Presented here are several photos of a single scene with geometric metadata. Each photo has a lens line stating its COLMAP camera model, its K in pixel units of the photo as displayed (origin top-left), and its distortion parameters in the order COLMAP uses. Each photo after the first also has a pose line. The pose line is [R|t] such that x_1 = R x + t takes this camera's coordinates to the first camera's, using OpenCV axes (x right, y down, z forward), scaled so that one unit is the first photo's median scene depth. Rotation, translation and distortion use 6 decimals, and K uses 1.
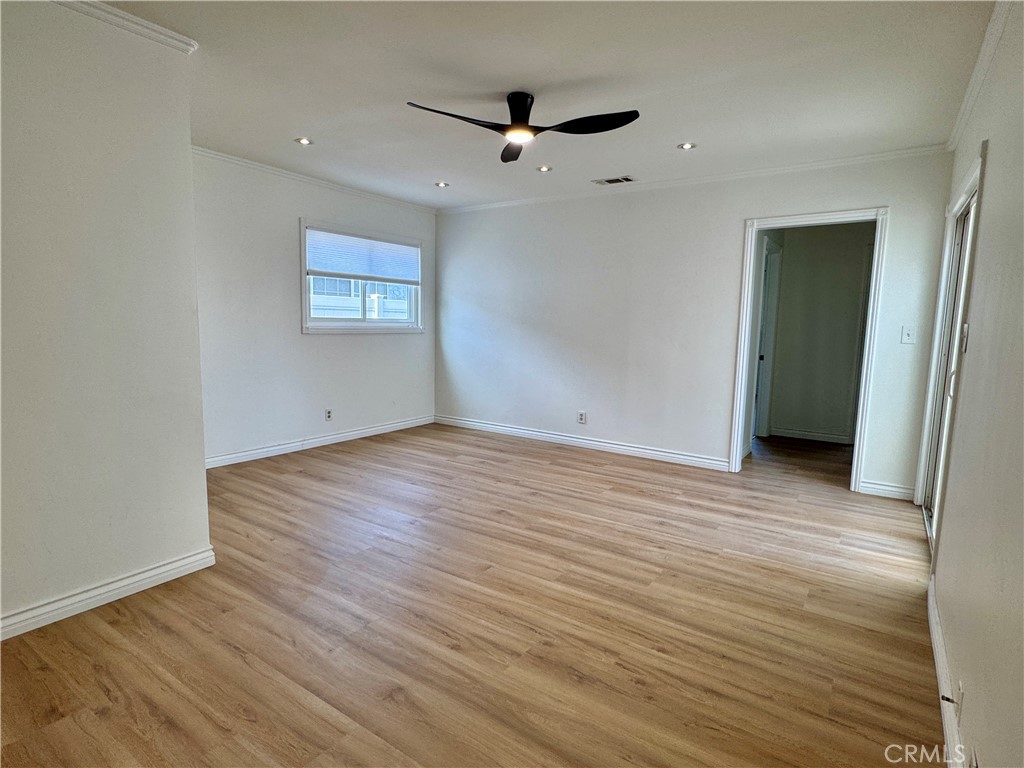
lens RADIAL K [[529.4, 0, 512.0], [0, 529.4, 384.0], [0, 0, 1]] dist [-0.001087, -0.000111]
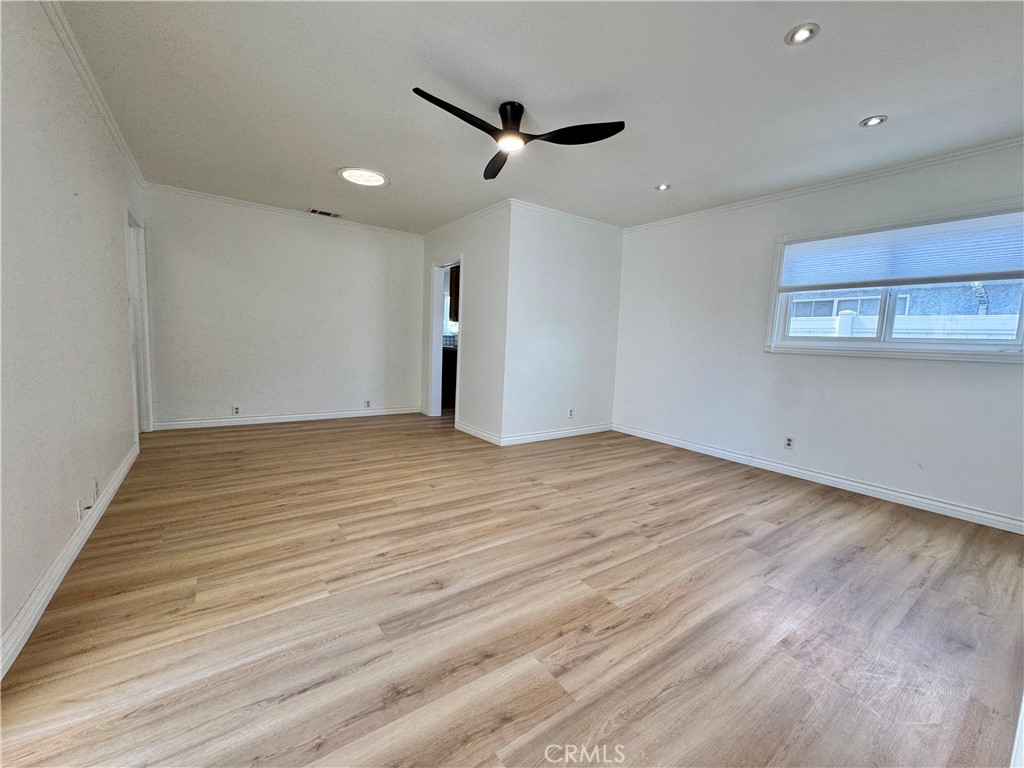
lens RADIAL K [[409.9, 0, 512.0], [0, 409.9, 384.0], [0, 0, 1]] dist [-0.001298, -0.000300]
pose [[-0.318032, 0.064572, -0.945878, 0.787532], [-0.161440, 0.979419, 0.121143, -0.082369], [0.934234, 0.191230, -0.301062, 1.267719]]
